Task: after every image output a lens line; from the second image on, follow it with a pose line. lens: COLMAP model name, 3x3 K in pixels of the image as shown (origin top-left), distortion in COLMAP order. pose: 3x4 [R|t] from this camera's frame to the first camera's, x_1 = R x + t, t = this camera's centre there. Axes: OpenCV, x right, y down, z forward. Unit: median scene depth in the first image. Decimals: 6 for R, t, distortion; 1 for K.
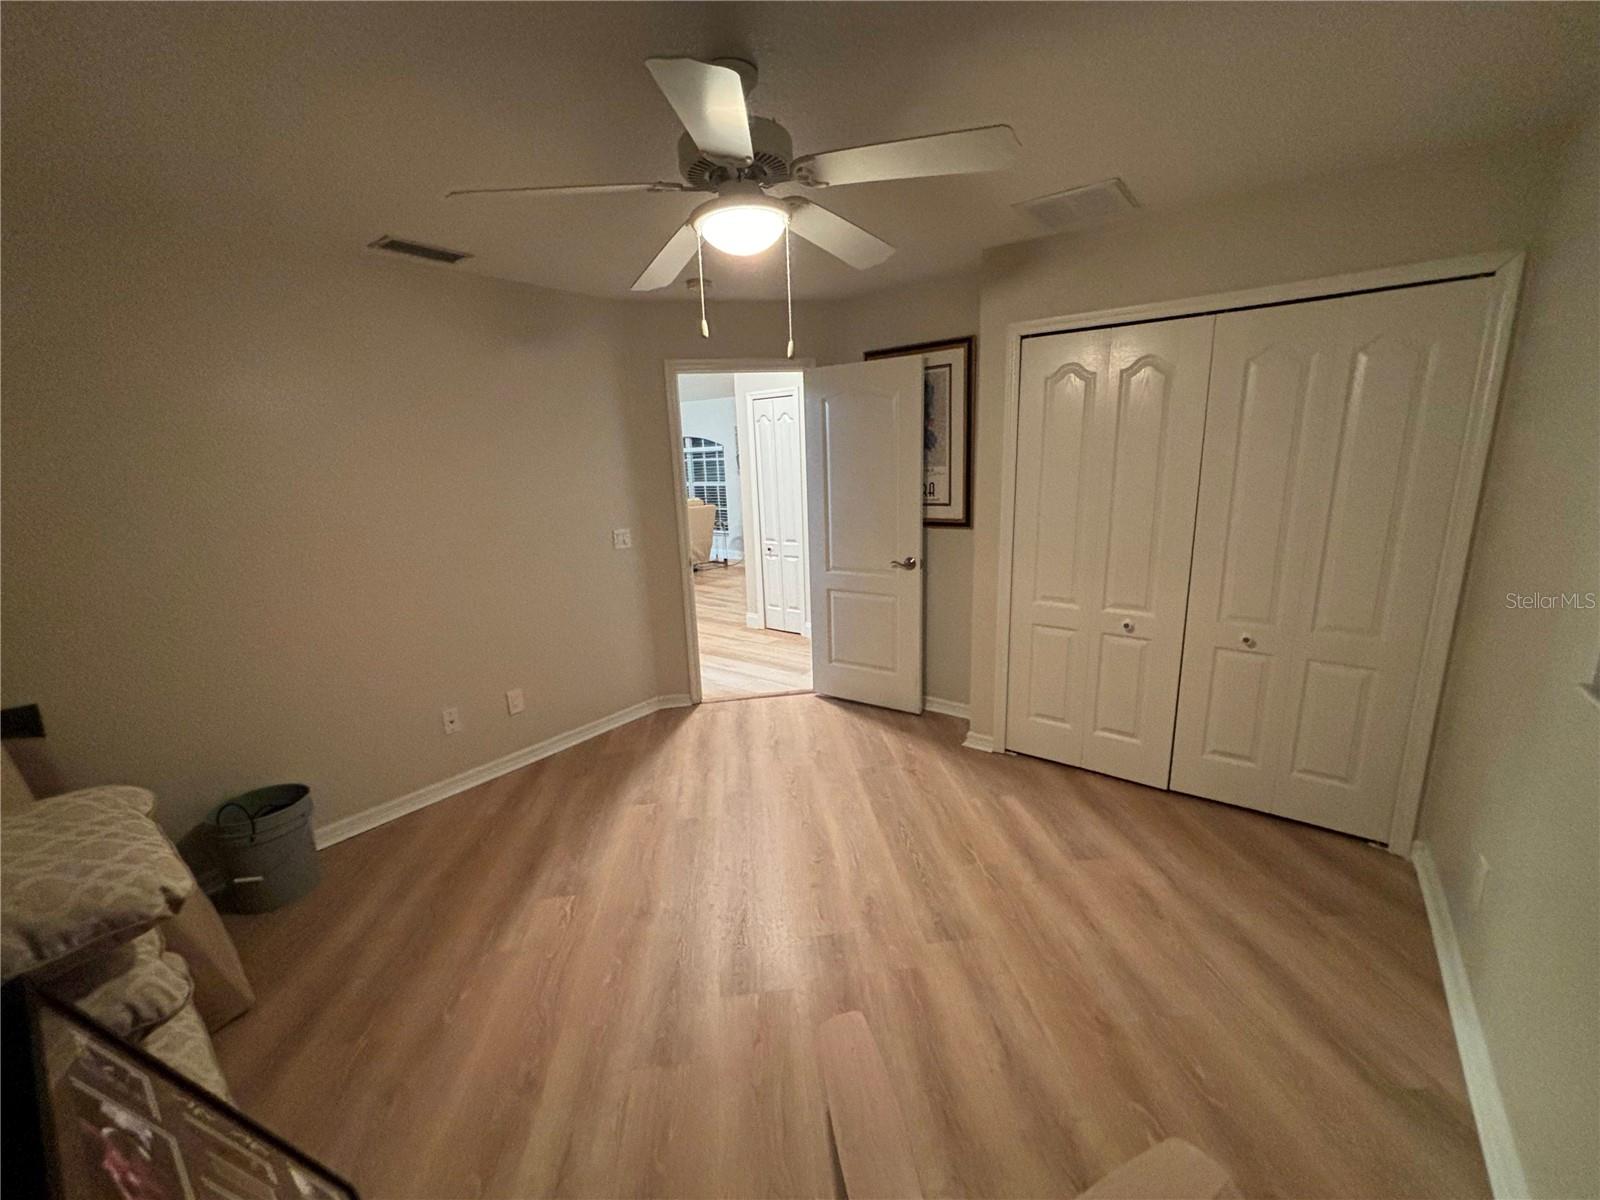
lens RADIAL K [[646.3, 0, 802.3], [0, 646.3, 602.2], [0, 0, 1]] dist [0.002422, -0.000198]
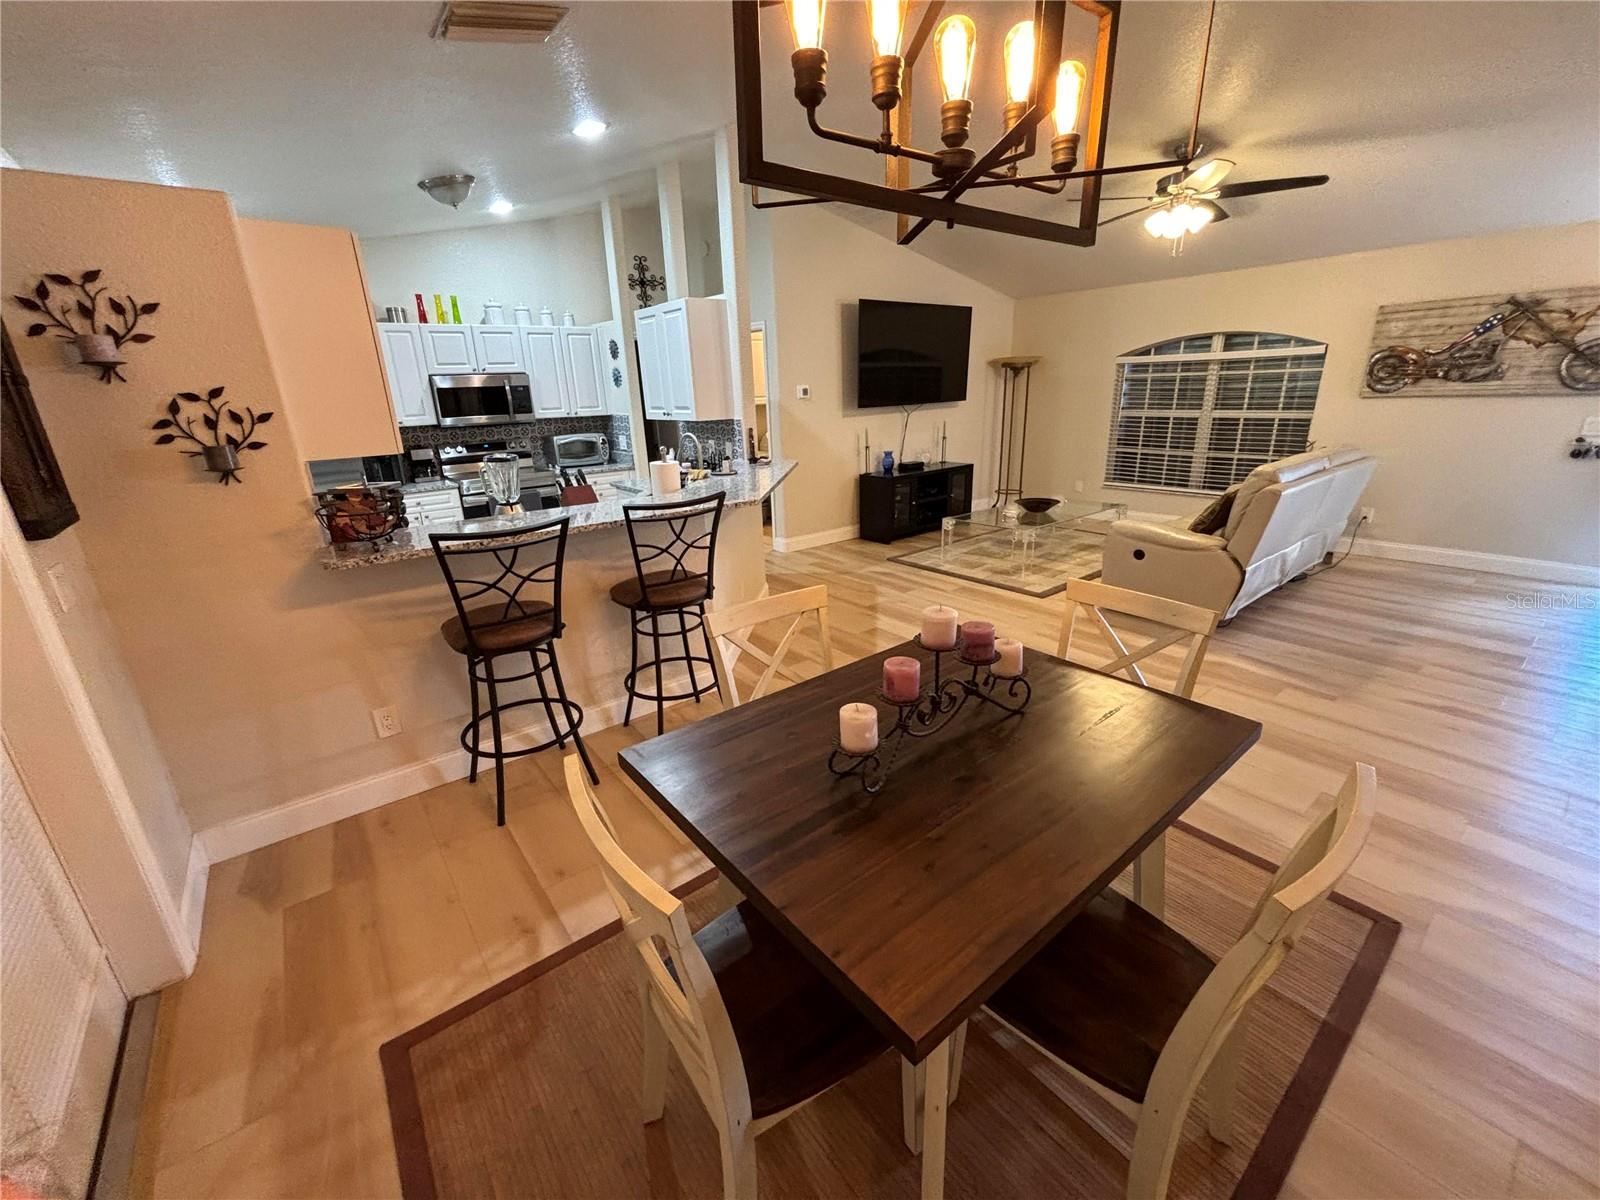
lens RADIAL K [[646.3, 0, 801.7], [0, 646.3, 598.6], [0, 0, 1]] dist [0.002422, -0.000198]
pose [[0.972130, 0.066069, -0.224939, -0.402187], [-0.041050, 0.992616, 0.114141, -0.067626], [0.230820, -0.101726, 0.967664, 0.323308]]
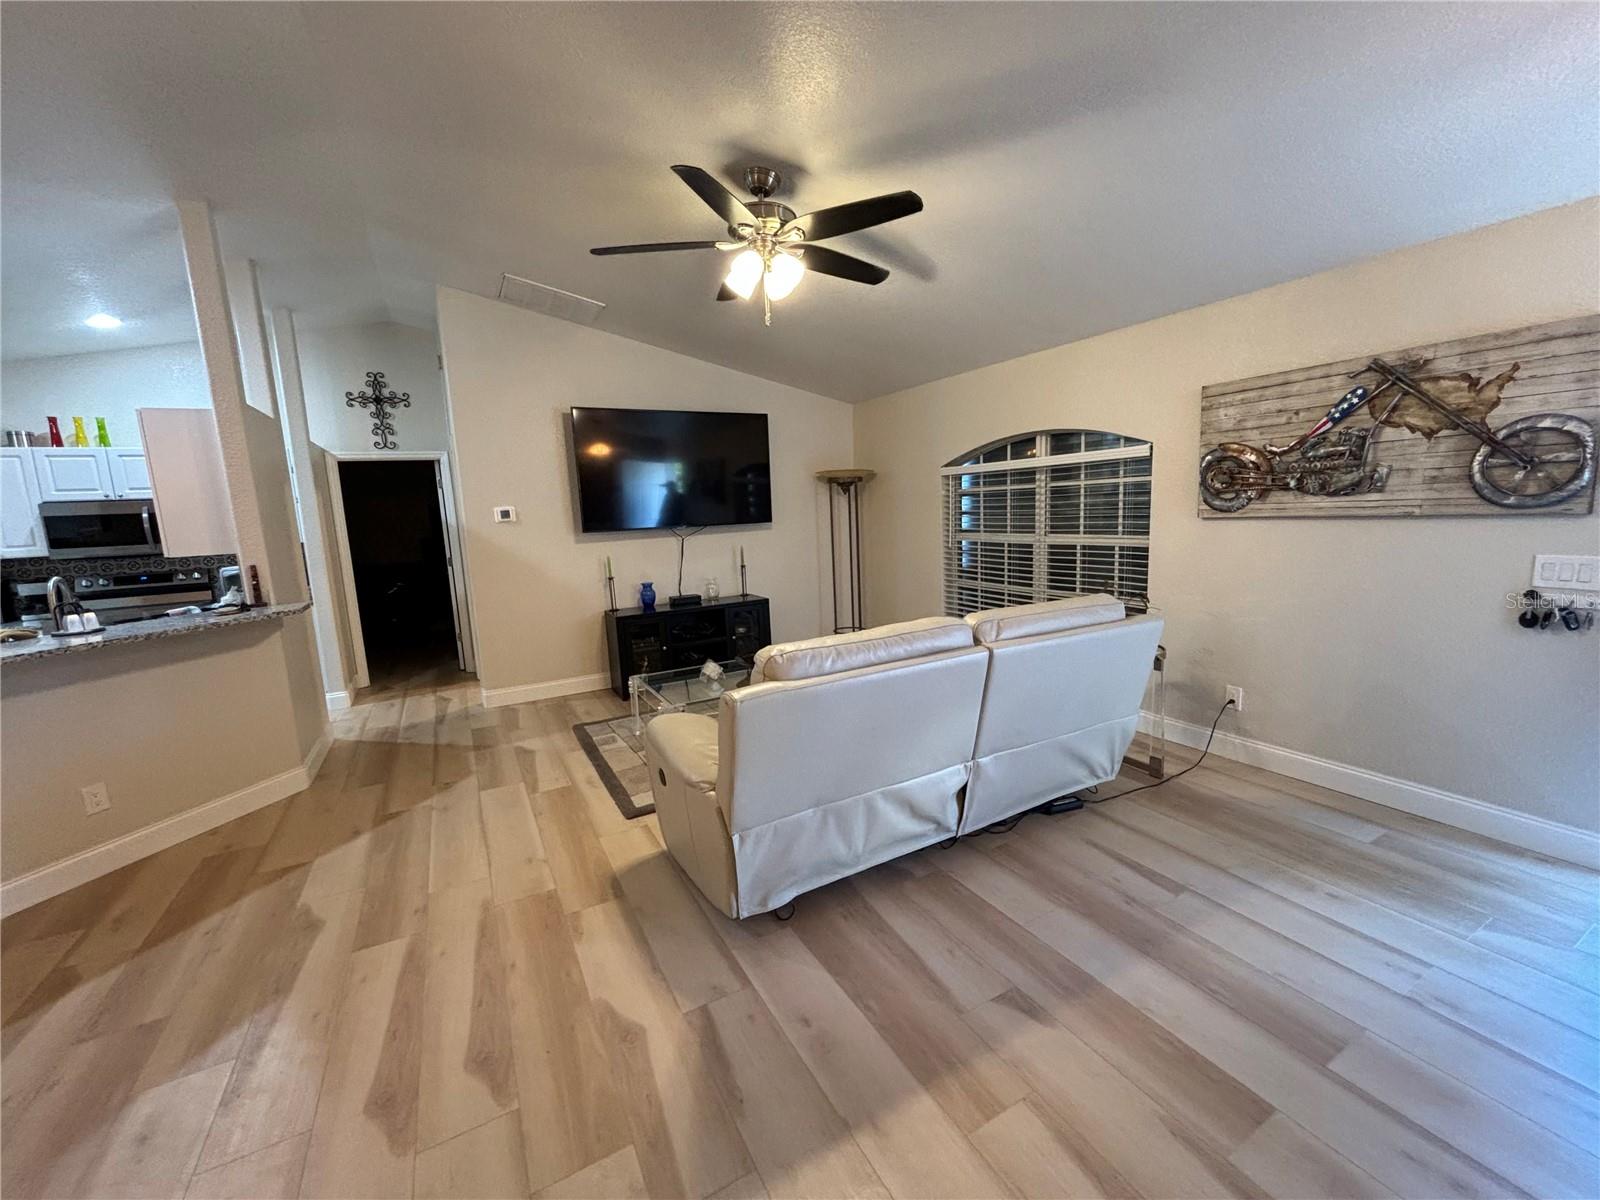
lens RADIAL K [[646.3, 0, 798.6], [0, 646.3, 599.6], [0, 0, 1]] dist [0.002422, -0.000198]
pose [[0.918551, 0.041193, -0.393150, -0.153335], [-0.062294, 0.997213, -0.041059, -0.116882], [0.390363, 0.062206, 0.918557, 0.551491]]
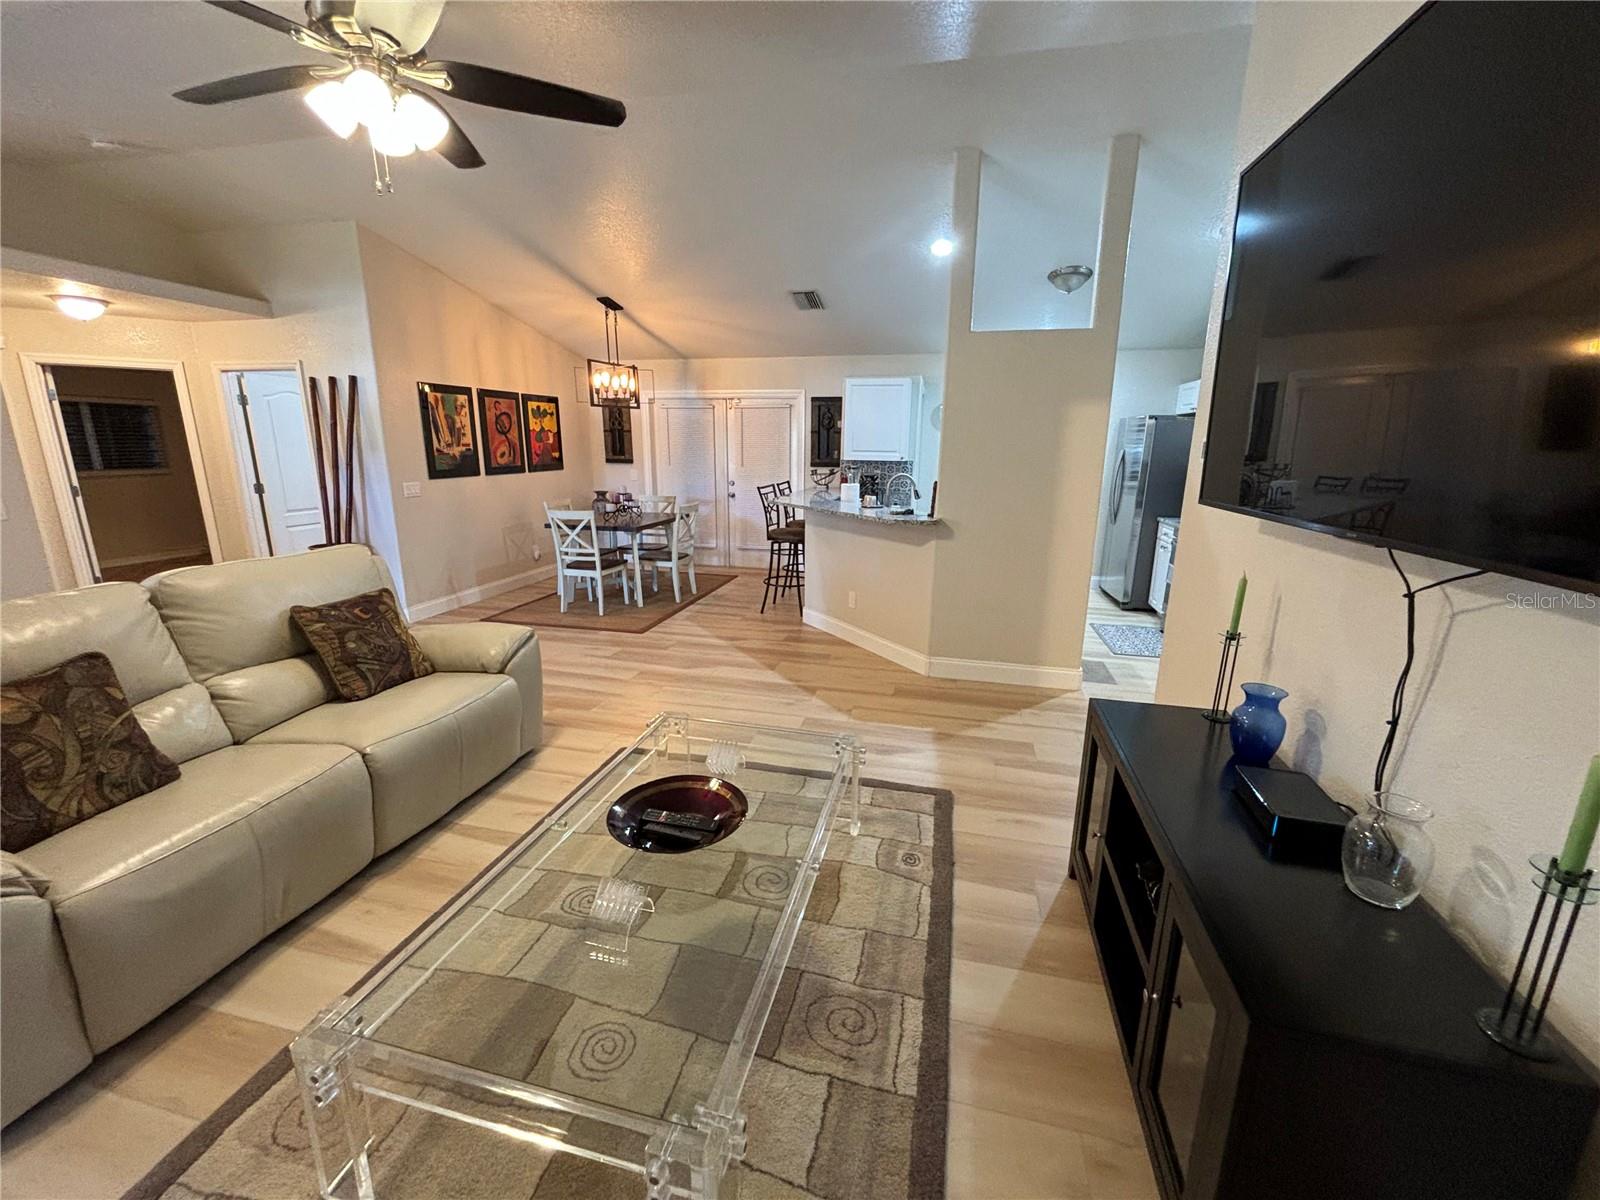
lens RADIAL K [[646.3, 0, 801.9], [0, 646.3, 601.8], [0, 0, 1]] dist [0.002422, -0.000198]
pose [[-0.908233, 0.111467, -0.403346, -0.302076], [-0.080497, 0.899331, 0.429795, -0.224357], [0.410649, 0.422822, -0.807830, 1.056143]]
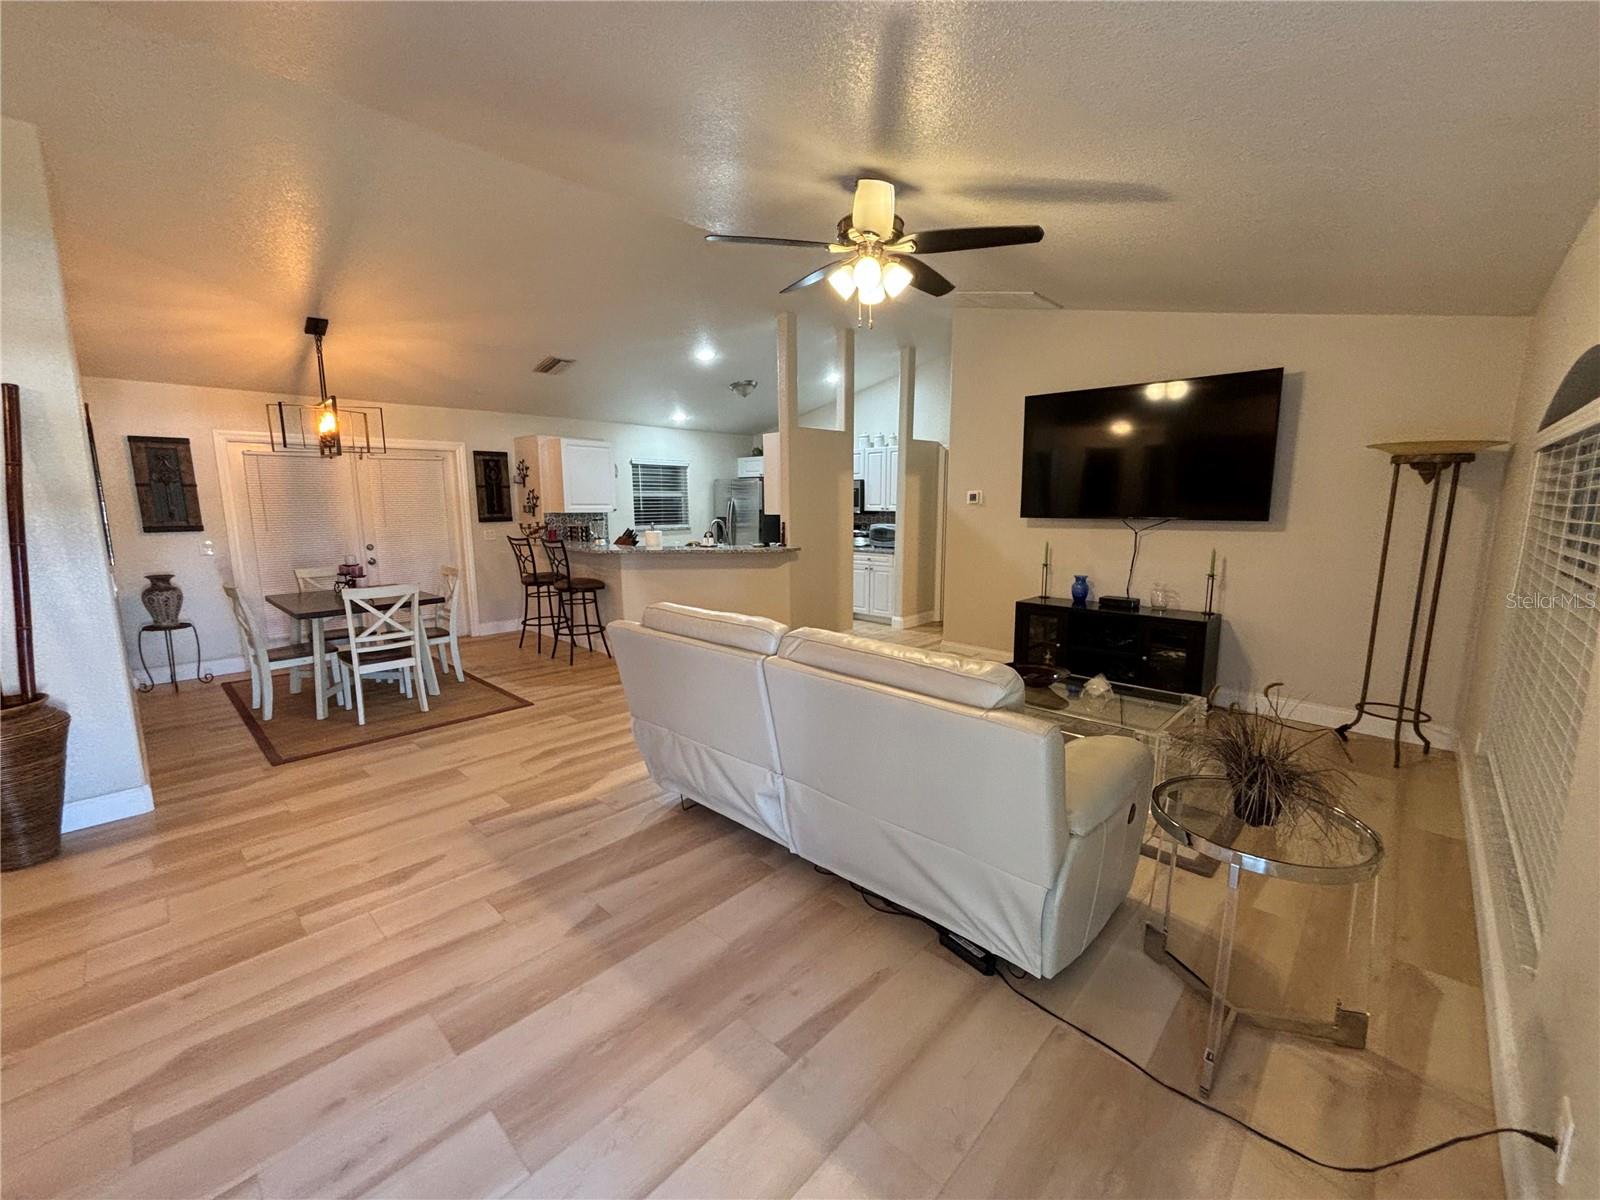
lens RADIAL K [[646.3, 0, 798.0], [0, 646.3, 600.5], [0, 0, 1]] dist [0.002422, -0.000198]
pose [[-0.097114, 0.173502, -0.980034, 0.026301], [-0.207810, 0.959450, 0.190450, -0.174442], [0.973336, 0.222156, -0.057120, 0.805707]]
